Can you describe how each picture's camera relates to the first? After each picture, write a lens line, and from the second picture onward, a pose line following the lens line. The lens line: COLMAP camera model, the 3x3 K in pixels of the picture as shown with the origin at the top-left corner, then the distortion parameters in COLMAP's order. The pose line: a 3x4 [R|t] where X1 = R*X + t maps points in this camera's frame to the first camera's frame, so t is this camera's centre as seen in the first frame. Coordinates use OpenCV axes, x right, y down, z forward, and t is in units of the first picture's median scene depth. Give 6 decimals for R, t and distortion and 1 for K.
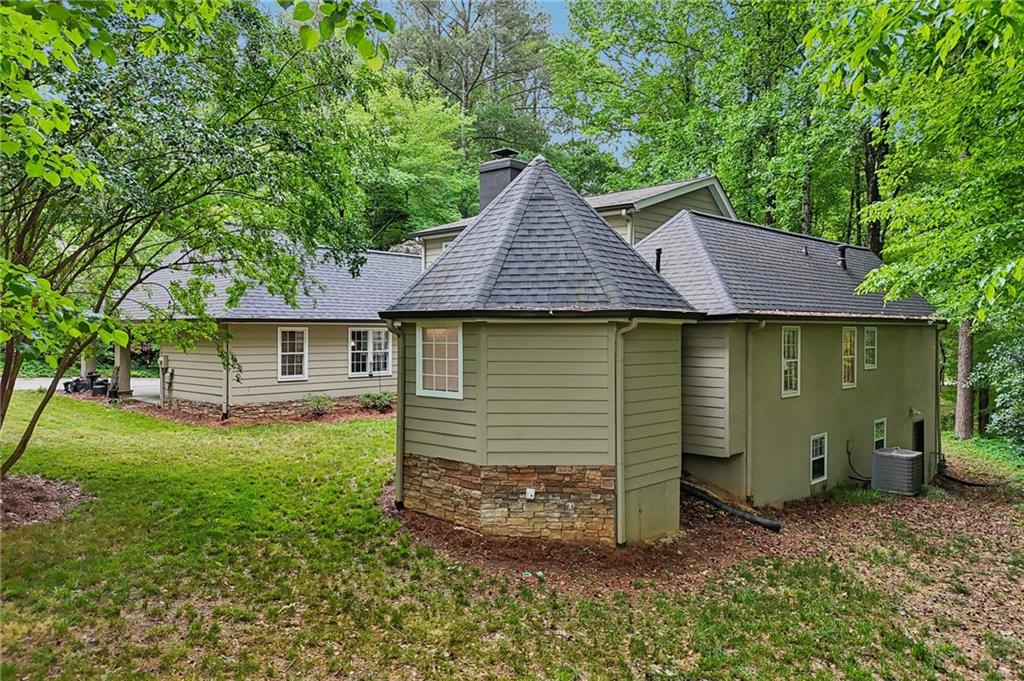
lens RADIAL K [[754.0, 0, 511.6], [0, 754.0, 359.6], [0, 0, 1]] dist [0.064139, -0.060544]
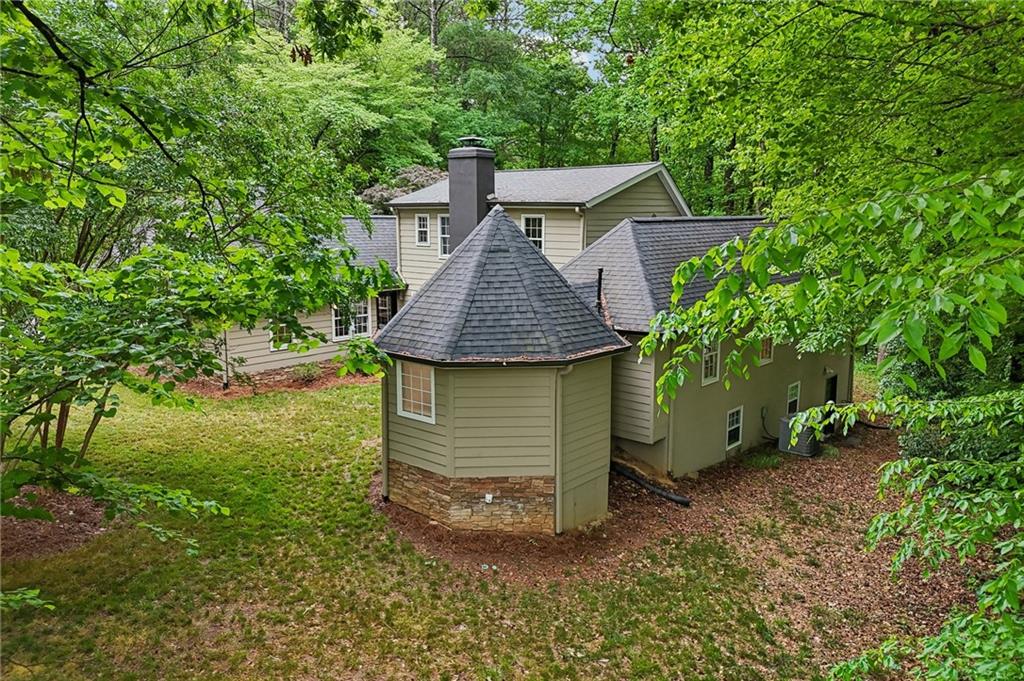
lens RADIAL K [[757.5, 0, 514.4], [0, 757.5, 344.9], [0, 0, 1]] dist [0.068539, -0.063114]
pose [[0.999320, -0.003878, 0.036681, 0.022175], [-0.001247, 0.990339, 0.138664, -0.260628], [-0.036864, -0.138615, 0.989660, -0.247055]]
